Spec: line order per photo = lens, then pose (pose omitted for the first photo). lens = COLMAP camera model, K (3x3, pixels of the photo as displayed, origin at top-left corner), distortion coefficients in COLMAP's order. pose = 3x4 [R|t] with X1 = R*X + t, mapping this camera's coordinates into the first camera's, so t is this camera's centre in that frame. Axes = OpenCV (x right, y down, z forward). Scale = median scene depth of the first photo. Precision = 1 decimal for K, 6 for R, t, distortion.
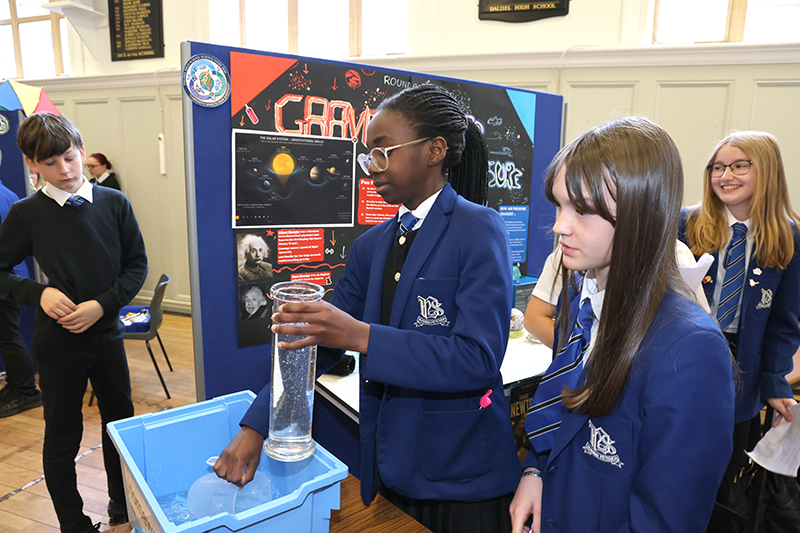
lens RADIAL K [[542.6, 0, 404.4], [0, 542.6, 269.8], [0, 0, 1]] dist [-0.102144, 0.069781]
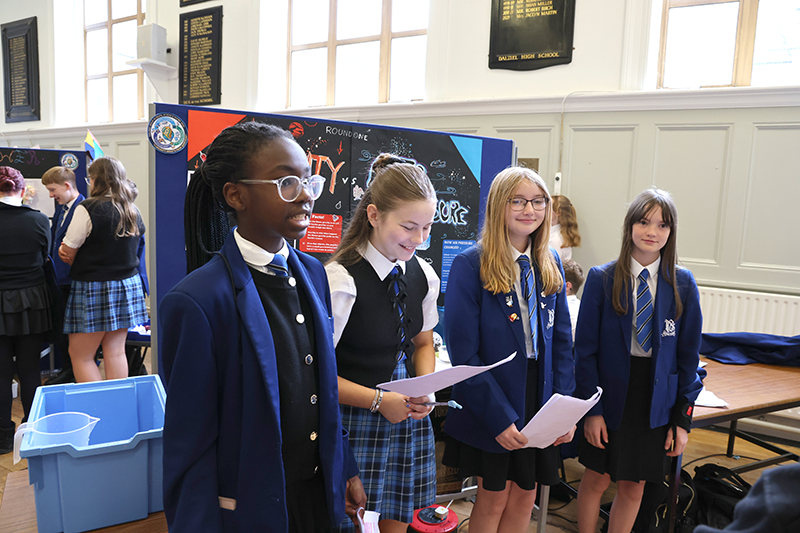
lens RADIAL K [[542.6, 0, 404.4], [0, 542.6, 269.8], [0, 0, 1]] dist [-0.102144, 0.069781]
pose [[0.988268, 0.035259, -0.148604, 0.263449], [-0.045376, 0.996837, -0.065247, 0.018494], [0.145834, 0.071225, 0.986742, -0.100254]]
